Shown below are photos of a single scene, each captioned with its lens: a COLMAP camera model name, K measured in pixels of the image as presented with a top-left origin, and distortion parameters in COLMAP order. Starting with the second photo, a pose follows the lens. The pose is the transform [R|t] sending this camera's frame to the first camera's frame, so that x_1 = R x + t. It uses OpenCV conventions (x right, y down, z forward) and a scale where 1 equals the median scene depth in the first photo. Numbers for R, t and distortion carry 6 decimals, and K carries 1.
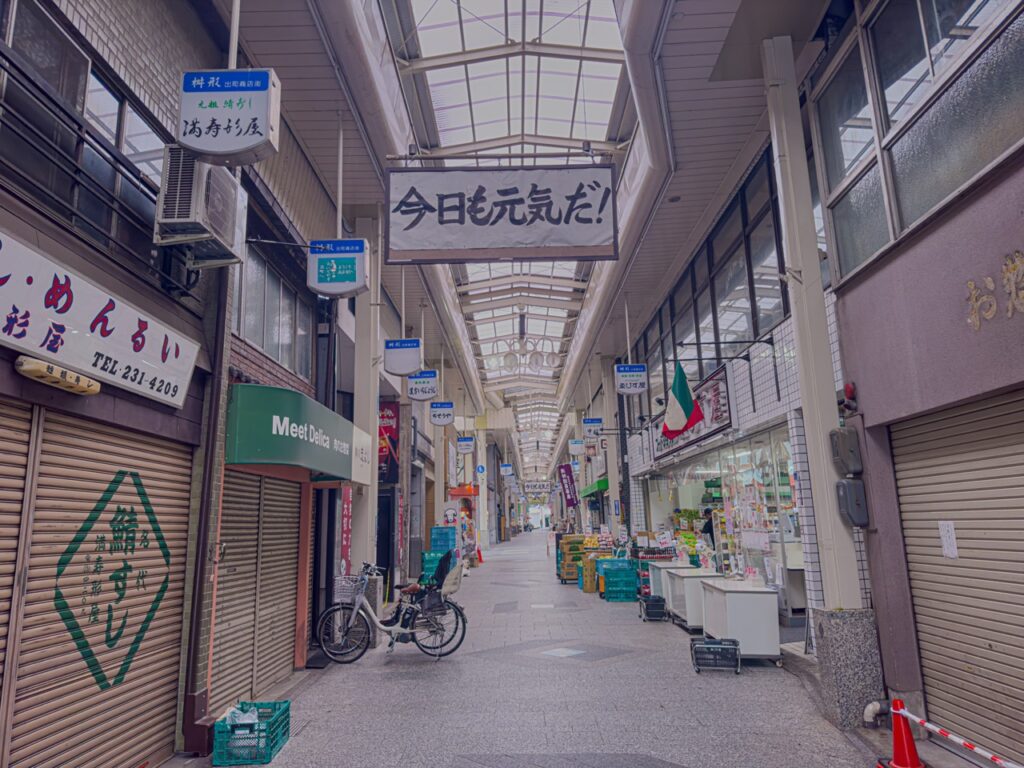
lens RADIAL K [[710.0, 0, 510.3], [0, 710.0, 381.5], [0, 0, 1]] dist [0.001769, -0.001173]
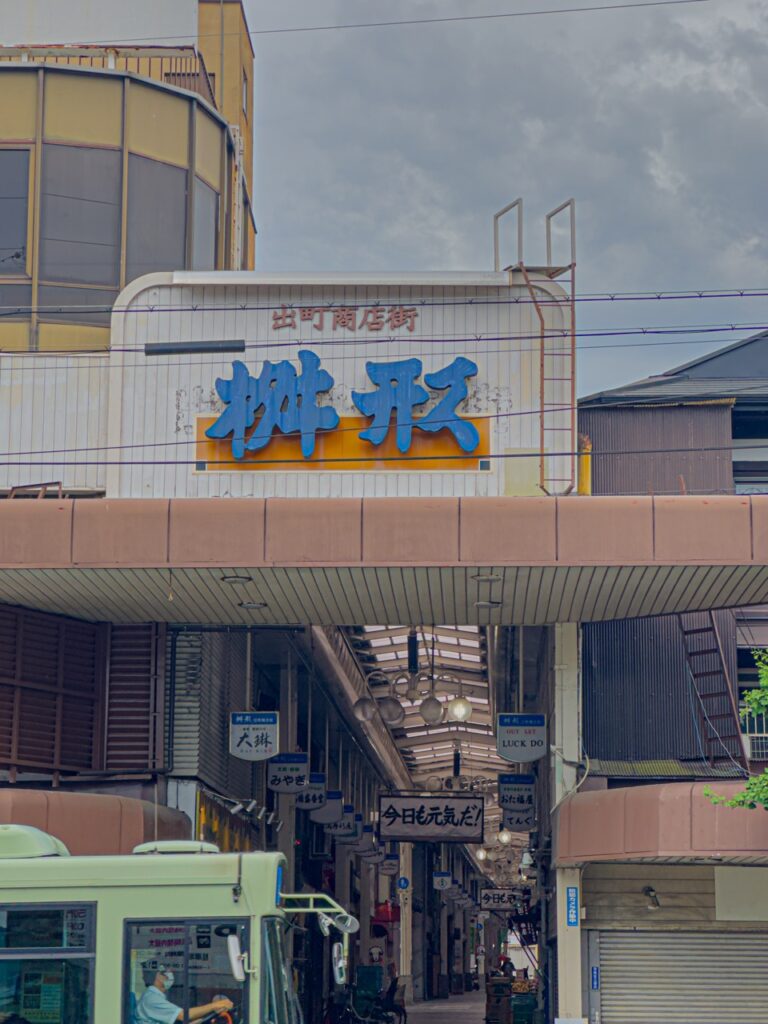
lens RADIAL K [[2308.4, 0, 384.5], [0, 2308.4, 511.9], [0, 0, 1]] dist [0.159259, 0.000000]
pose [[0.998731, 0.027707, -0.042061, 0.116548], [-0.027651, 0.999616, 0.001923, -1.188187], [0.042098, -0.000757, 0.999113, -6.114600]]
